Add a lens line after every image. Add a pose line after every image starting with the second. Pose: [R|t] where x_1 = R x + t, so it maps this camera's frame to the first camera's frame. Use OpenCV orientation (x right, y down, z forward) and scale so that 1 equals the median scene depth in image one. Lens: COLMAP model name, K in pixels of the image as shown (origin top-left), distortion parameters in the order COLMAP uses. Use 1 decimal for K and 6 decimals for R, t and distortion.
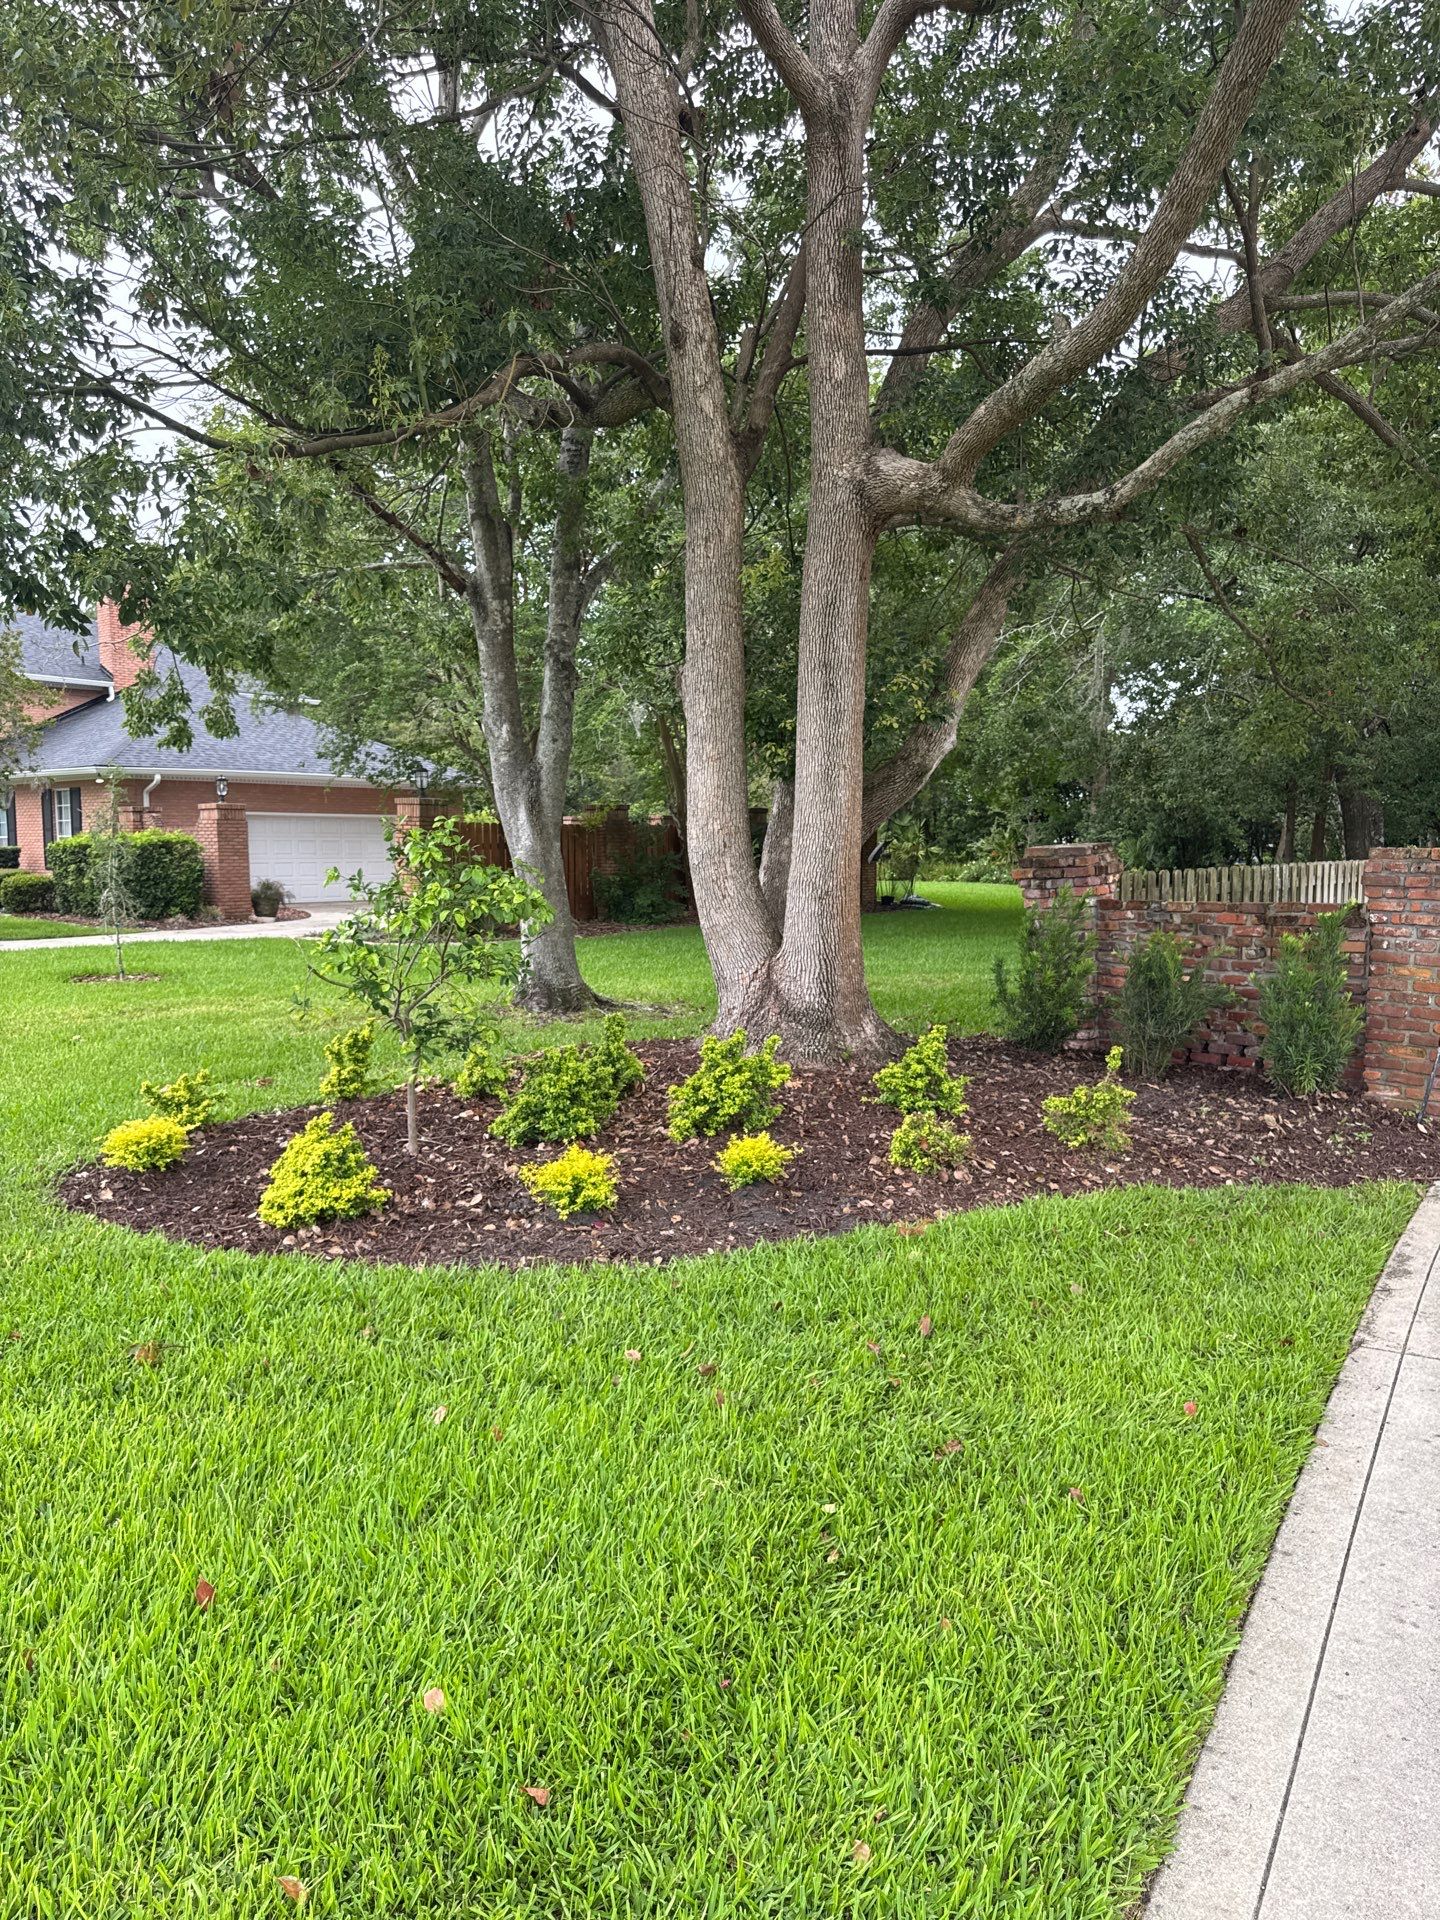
lens RADIAL K [[1368.4, 0, 689.7], [0, 1368.4, 946.5], [0, 0, 1]] dist [-0.003249, -0.011478]
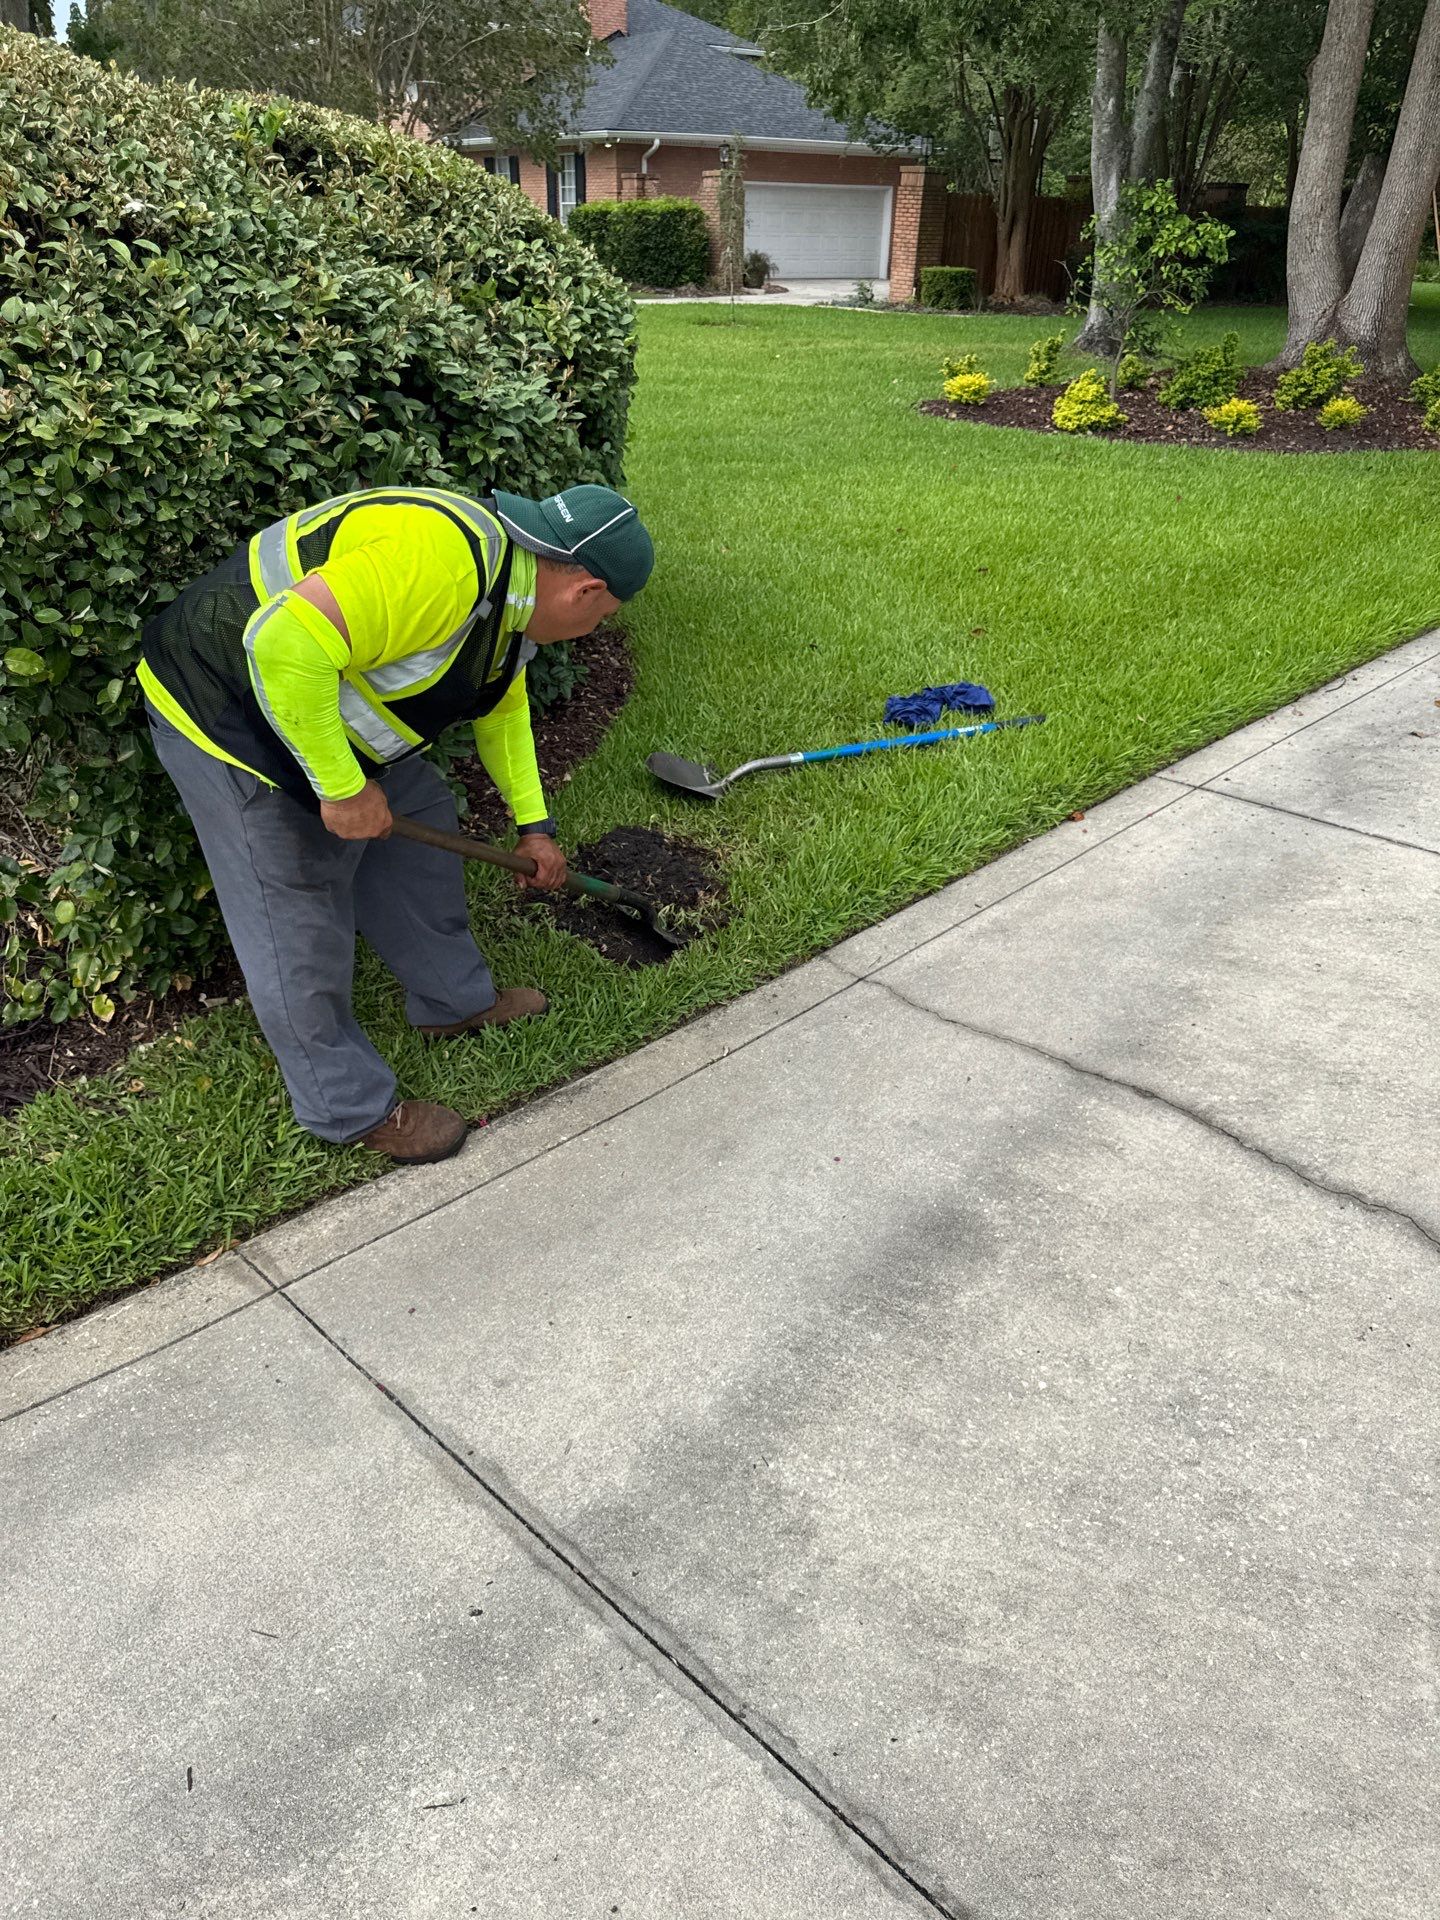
lens RADIAL K [[1368.4, 0, 689.7], [0, 1368.4, 946.5], [0, 0, 1]] dist [-0.003249, -0.011478]
pose [[0.967180, 0.132832, -0.216608, -0.229357], [-0.035442, 0.914667, 0.402652, 0.089177], [0.251609, -0.381759, 0.889355, -0.774028]]
